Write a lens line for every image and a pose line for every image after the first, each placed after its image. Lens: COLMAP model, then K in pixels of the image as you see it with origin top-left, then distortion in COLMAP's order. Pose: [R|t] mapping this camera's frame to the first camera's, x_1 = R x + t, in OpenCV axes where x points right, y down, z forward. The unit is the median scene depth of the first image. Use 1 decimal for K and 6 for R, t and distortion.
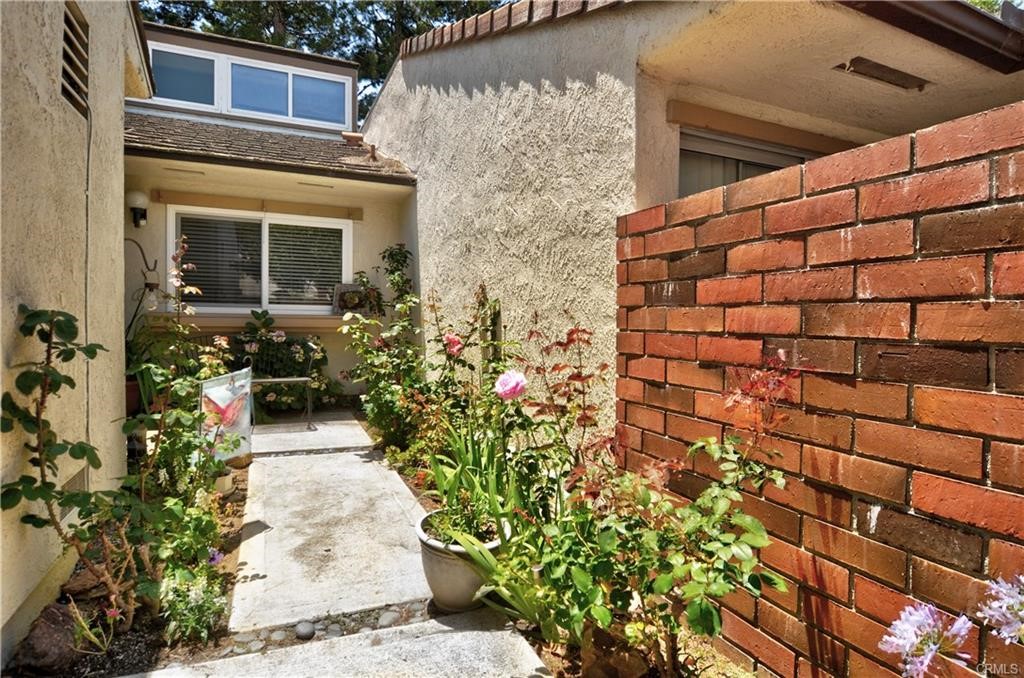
lens RADIAL K [[554.2, 0, 510.5], [0, 554.2, 320.9], [0, 0, 1]] dist [-0.006143, -0.001869]
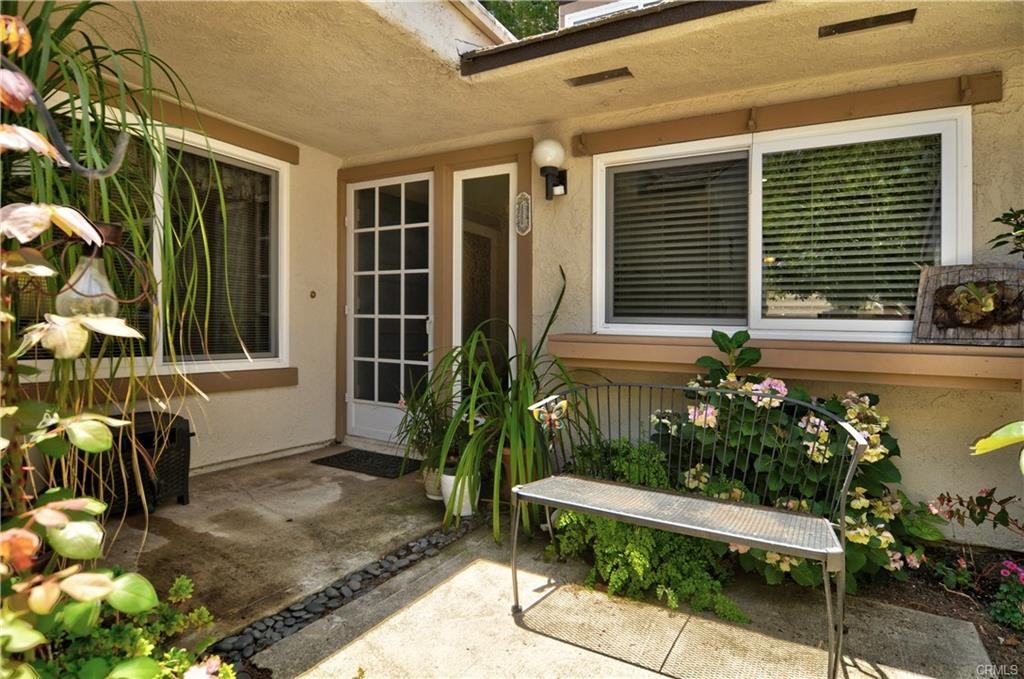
lens RADIAL K [[554.1, 0, 515.7], [0, 554.1, 319.1], [0, 0, 1]] dist [-0.001167, -0.013164]
pose [[0.594119, -0.014186, -0.804252, -0.186457], [-0.017781, 0.999369, -0.030763, -0.011585], [0.804181, 0.032577, 0.593491, 0.575012]]
